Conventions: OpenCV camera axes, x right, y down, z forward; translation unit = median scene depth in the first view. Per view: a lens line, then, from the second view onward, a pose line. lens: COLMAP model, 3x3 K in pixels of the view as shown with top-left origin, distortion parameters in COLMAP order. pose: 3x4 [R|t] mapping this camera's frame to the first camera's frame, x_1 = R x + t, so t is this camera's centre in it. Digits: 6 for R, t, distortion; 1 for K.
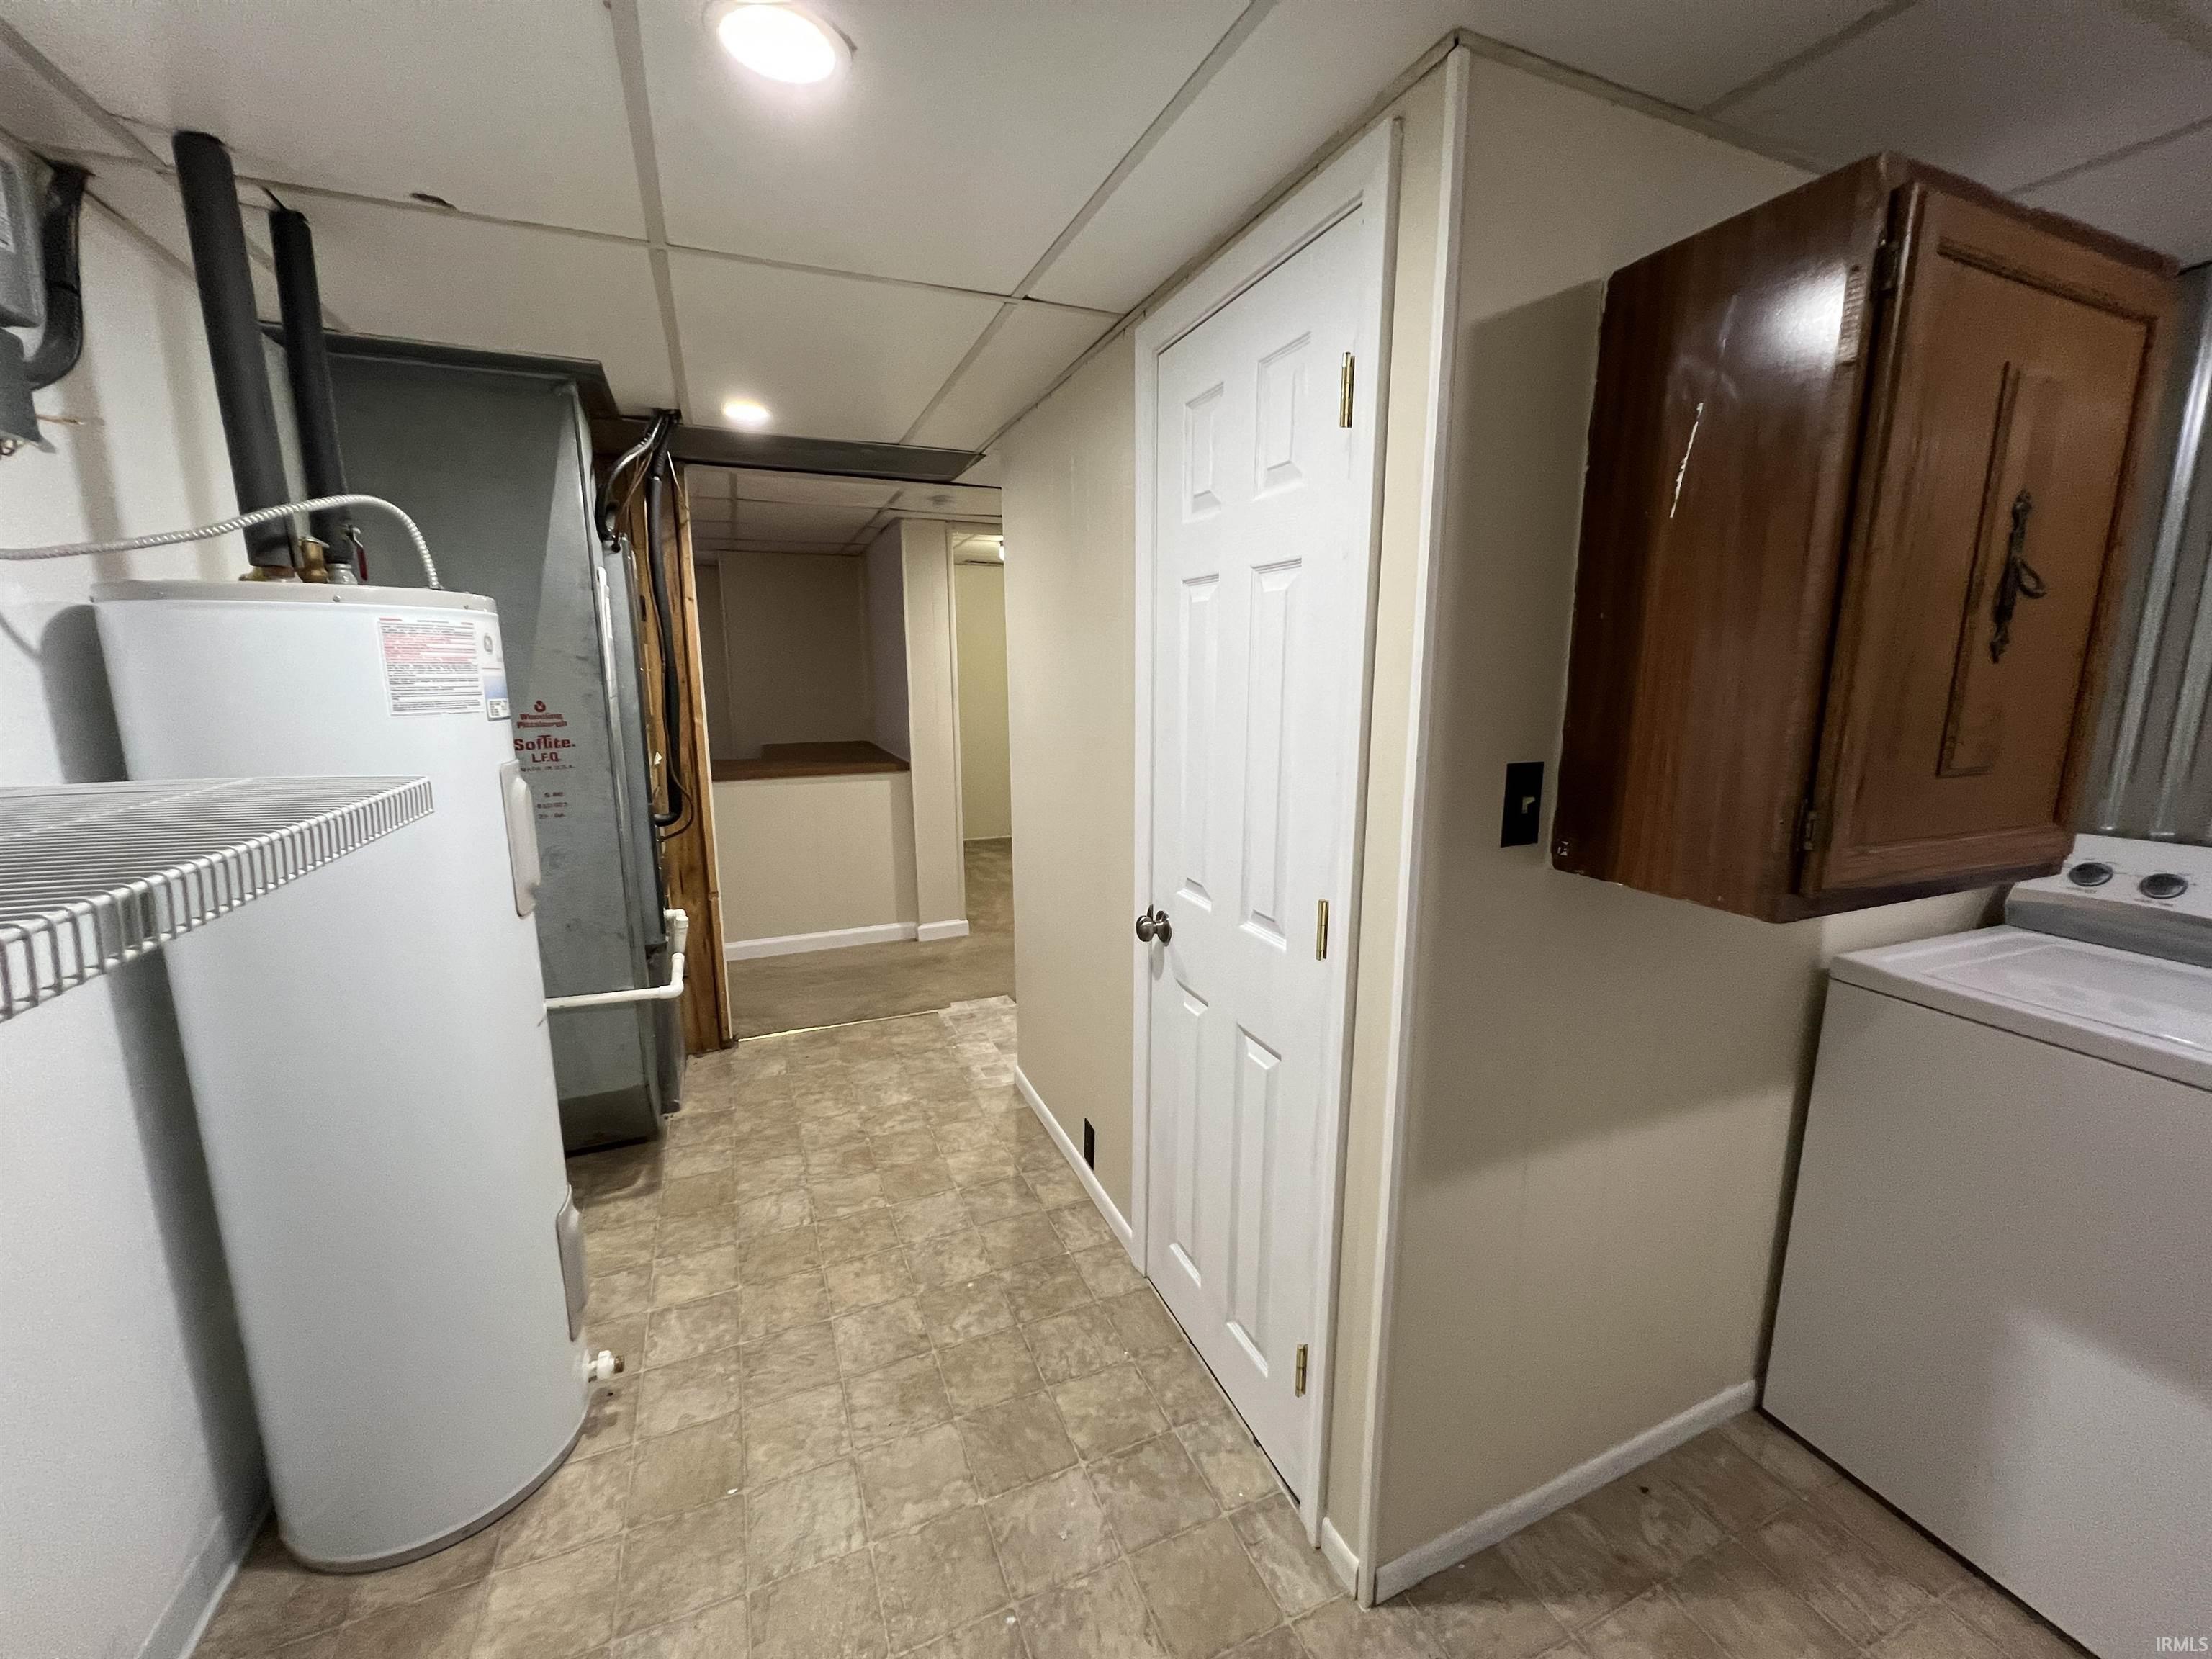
lens RADIAL K [[885.3, 0, 1106.7], [0, 885.3, 823.9], [0, 0, 1]] dist [0.000177, 0.000507]
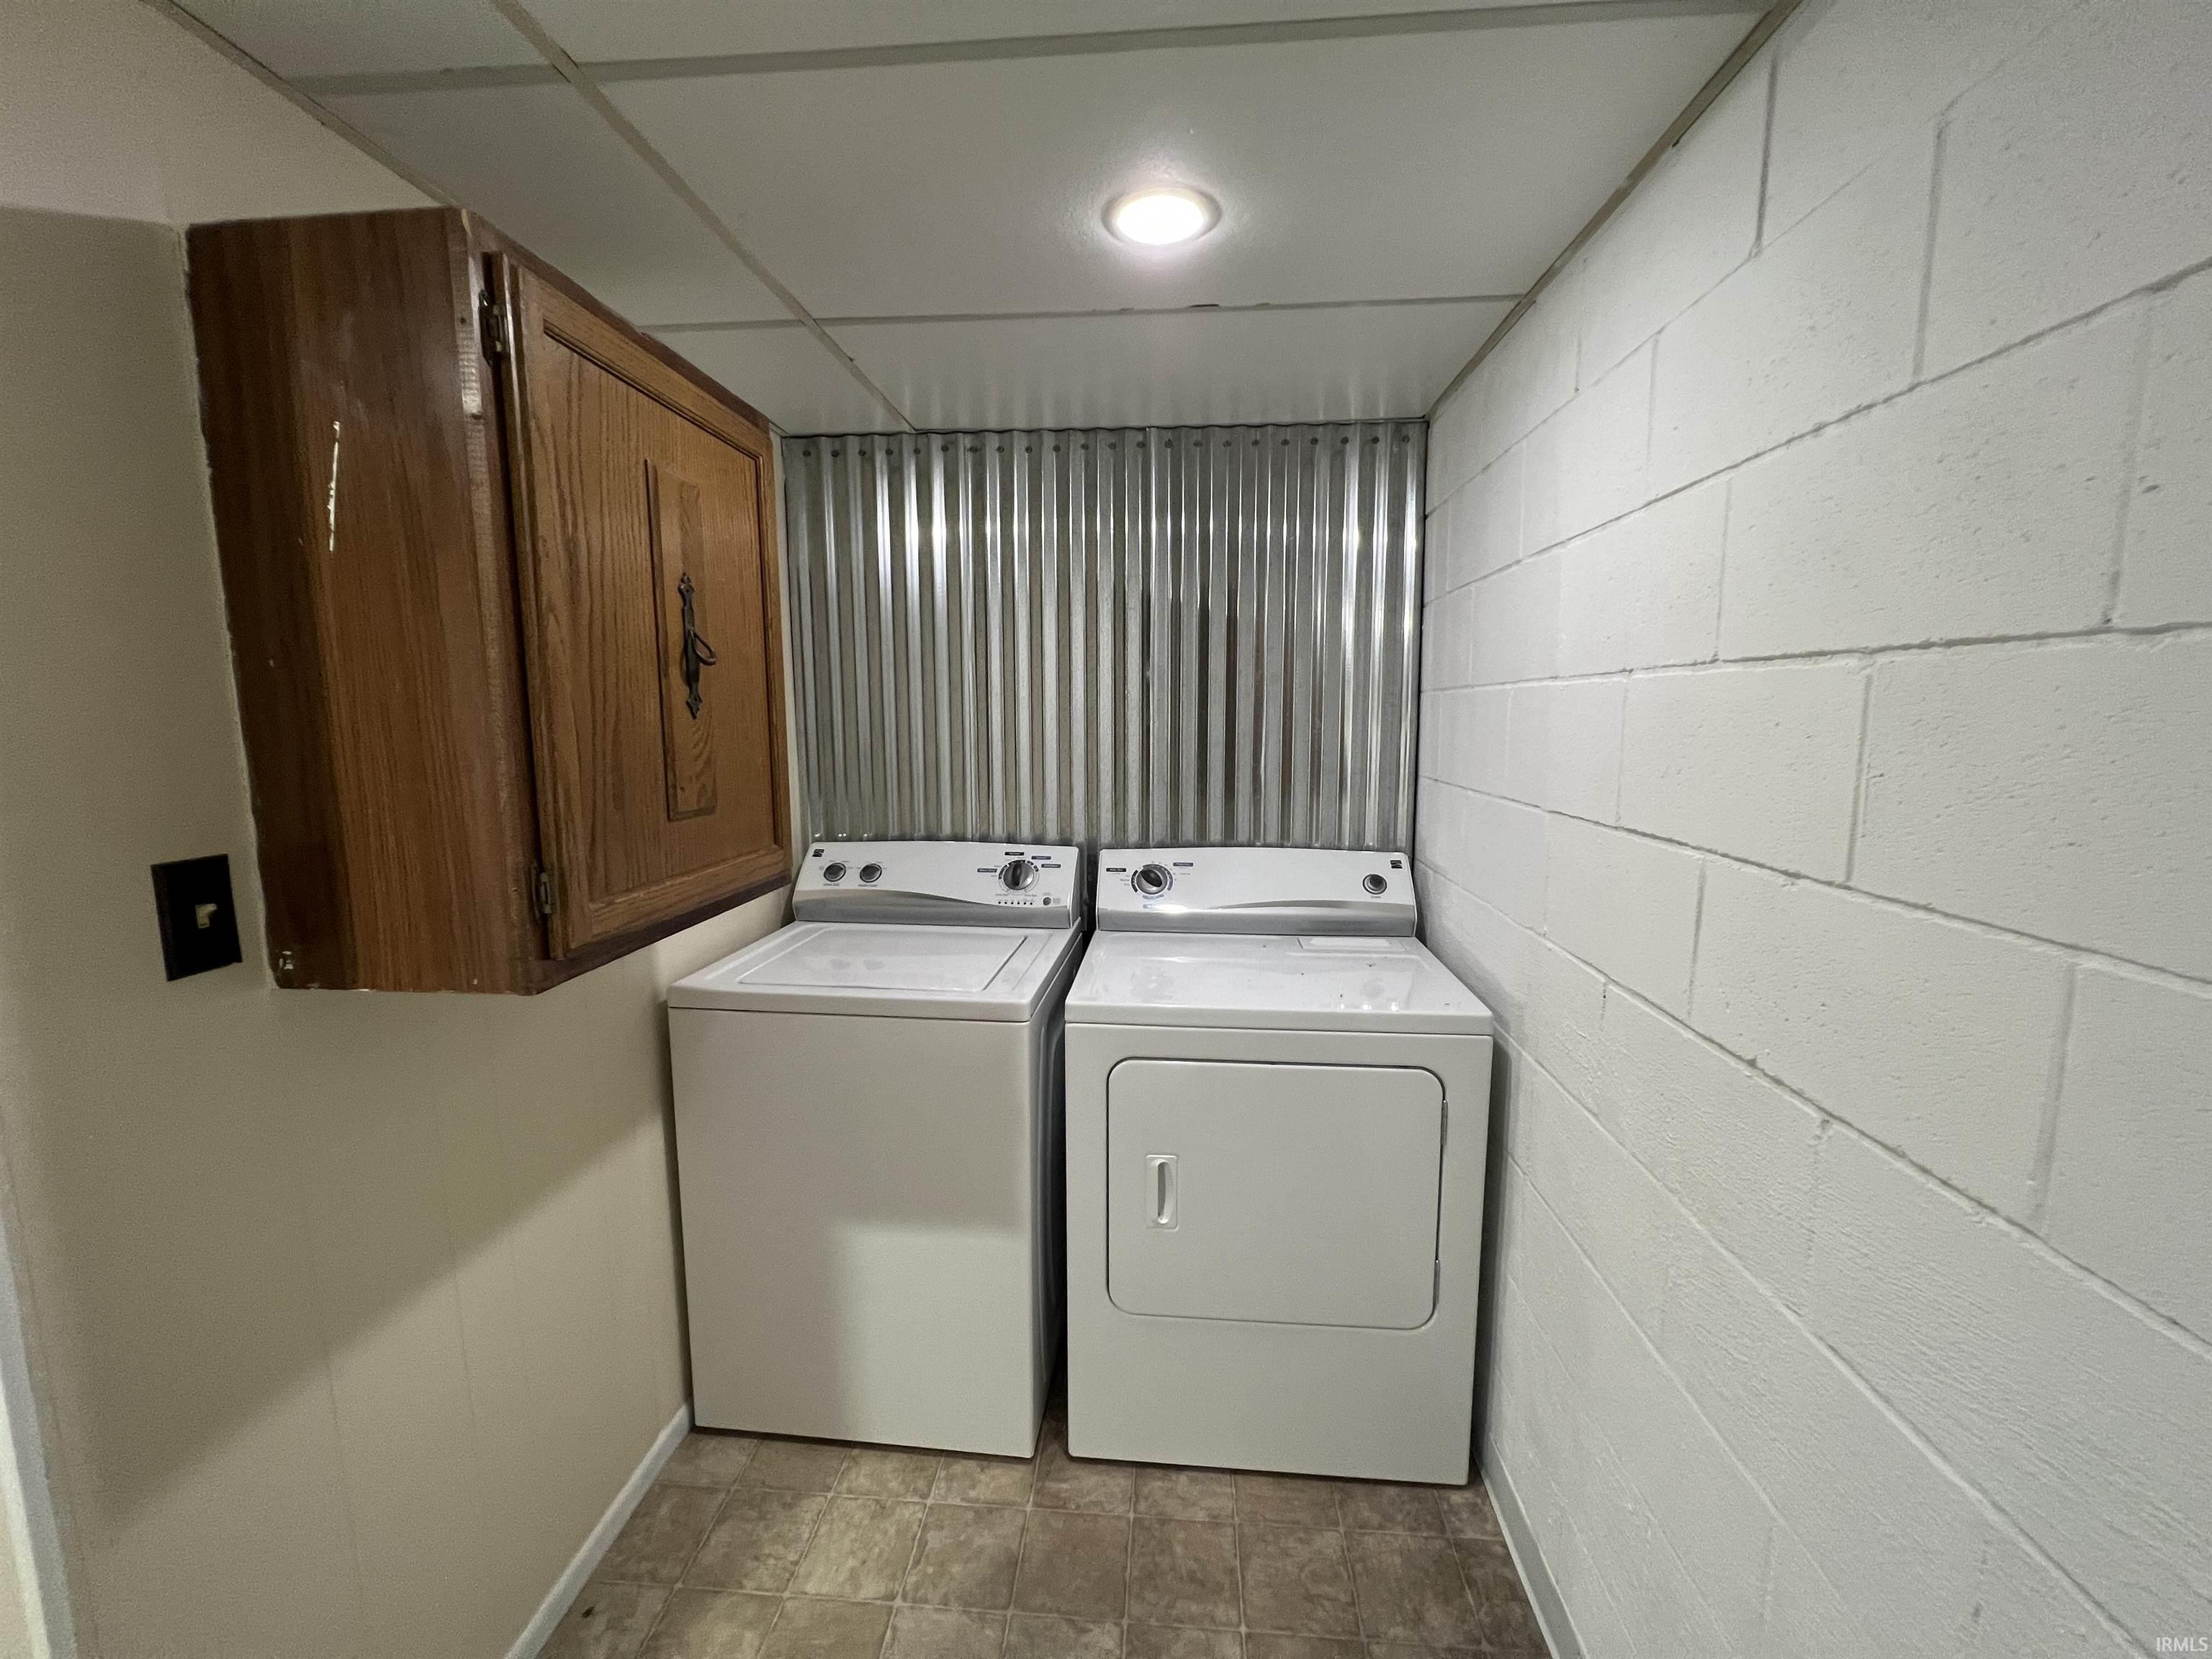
lens RADIAL K [[885.3, 0, 1106.7], [0, 885.3, 823.9], [0, 0, 1]] dist [0.000177, 0.000507]
pose [[0.470624, -0.114531, 0.874869, 0.215677], [0.160536, 0.986104, 0.042735, -0.009032], [-0.867607, 0.120336, 0.482471, -0.010069]]
